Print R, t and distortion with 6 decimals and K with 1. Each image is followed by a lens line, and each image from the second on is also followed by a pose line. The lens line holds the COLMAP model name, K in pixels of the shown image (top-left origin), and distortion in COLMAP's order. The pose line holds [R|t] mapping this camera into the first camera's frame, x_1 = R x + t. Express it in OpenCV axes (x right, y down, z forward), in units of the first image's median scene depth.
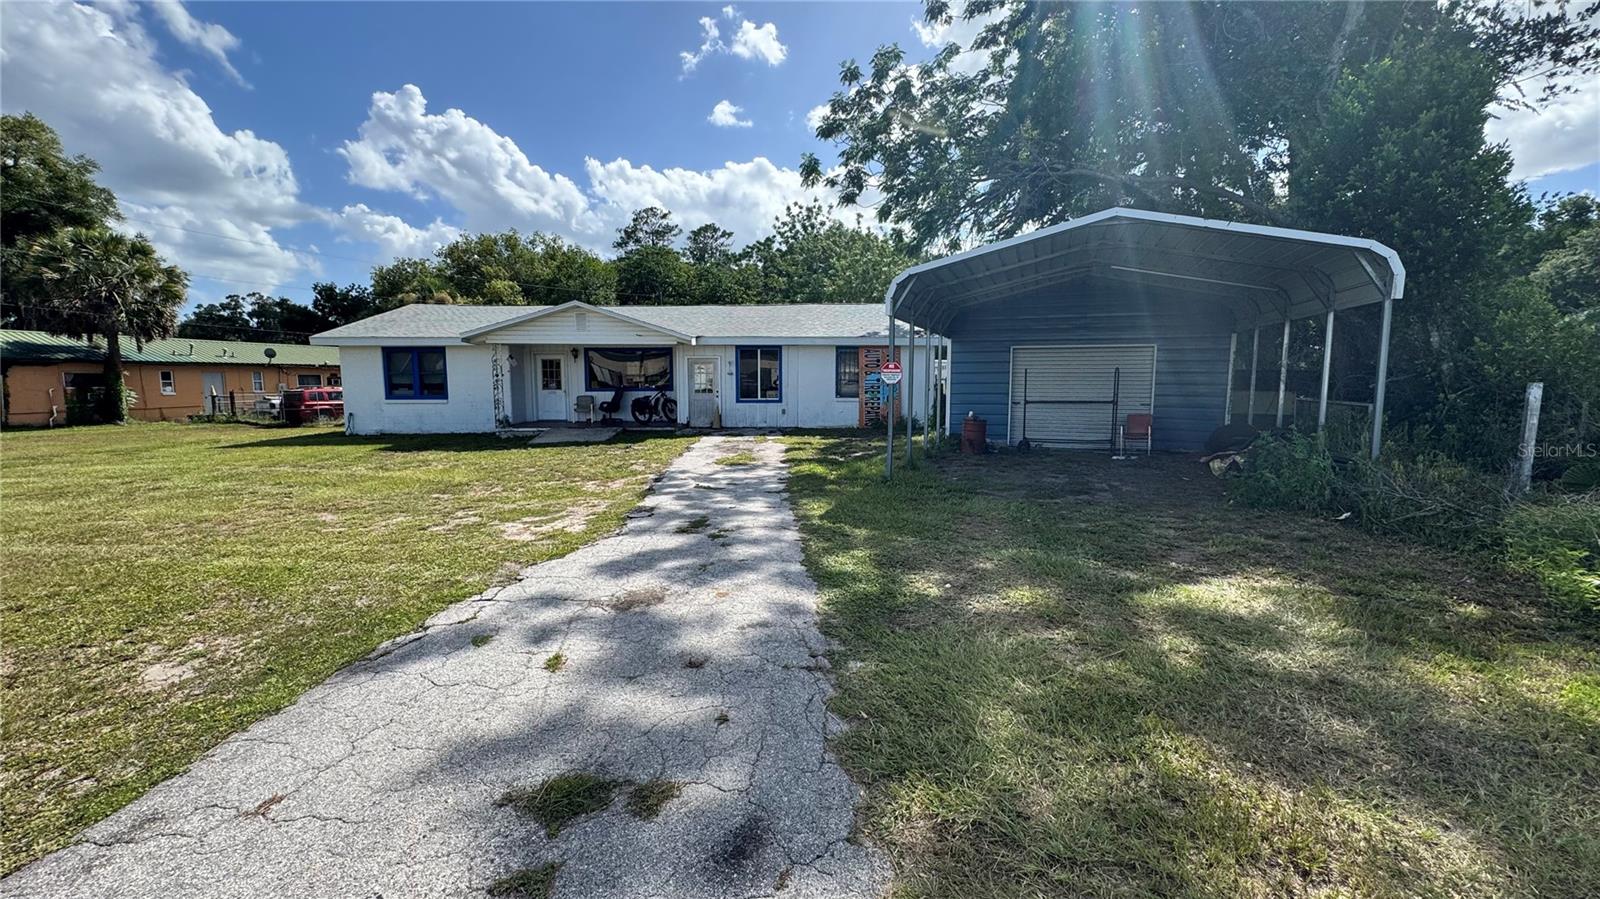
lens RADIAL K [[635.5, 0, 796.5], [0, 635.5, 446.3], [0, 0, 1]] dist [-0.002255, 0.000192]
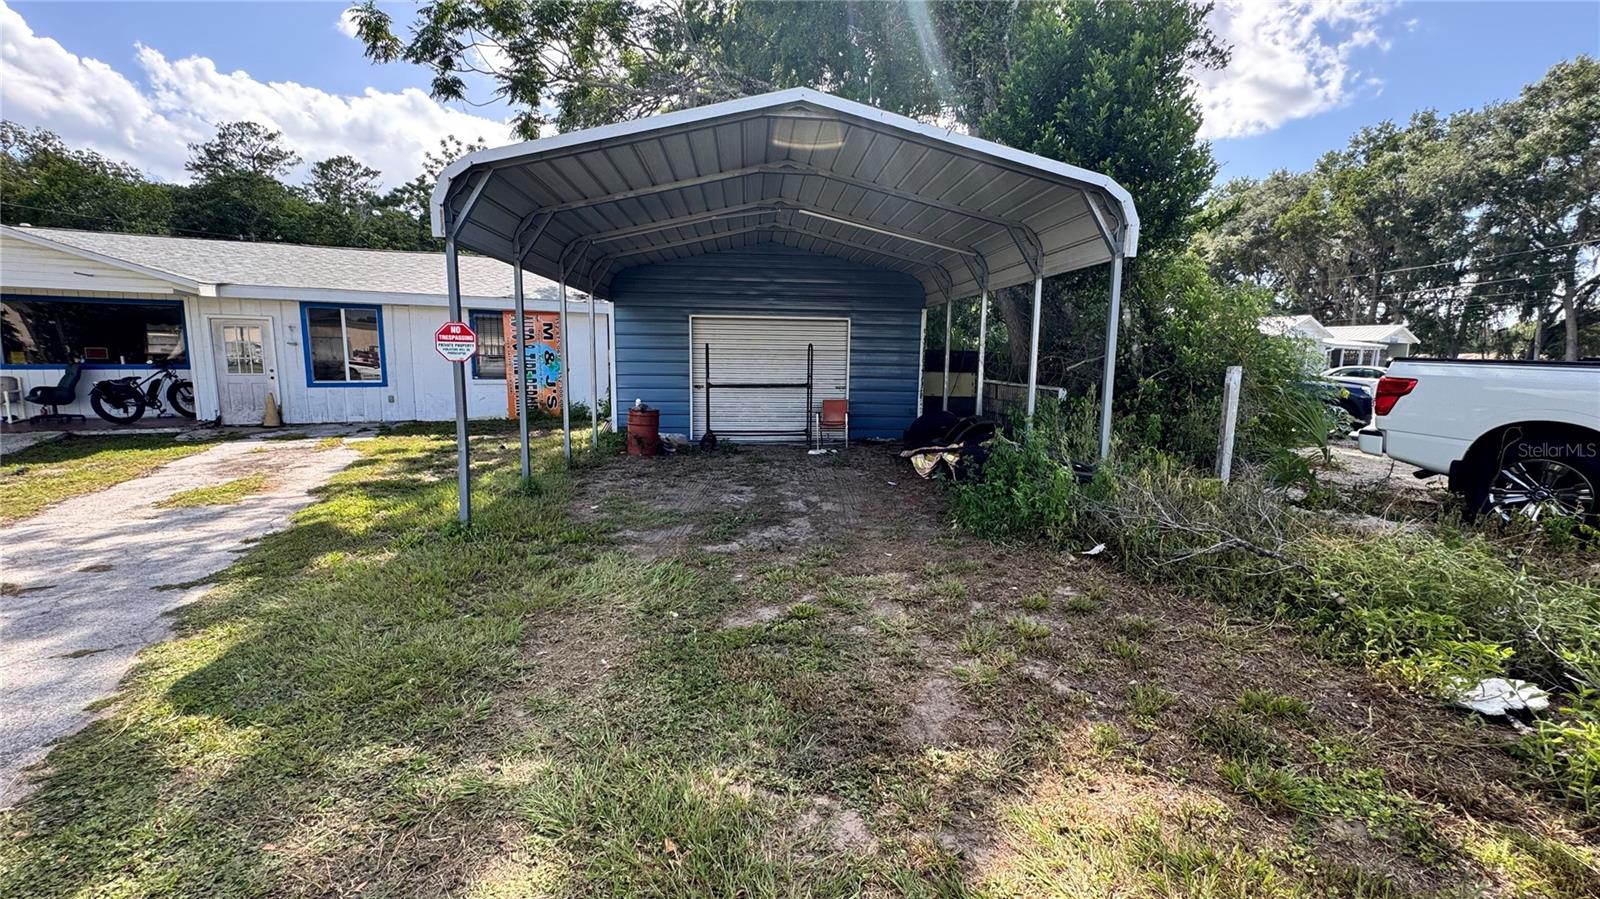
lens RADIAL K [[635.5, 0, 797.5], [0, 635.5, 443.3], [0, 0, 1]] dist [-0.002255, 0.000192]
pose [[0.902240, -0.045963, 0.428779, 0.082940], [0.033257, 0.998759, 0.037083, -0.016682], [-0.429951, -0.019198, 0.902648, 0.165691]]
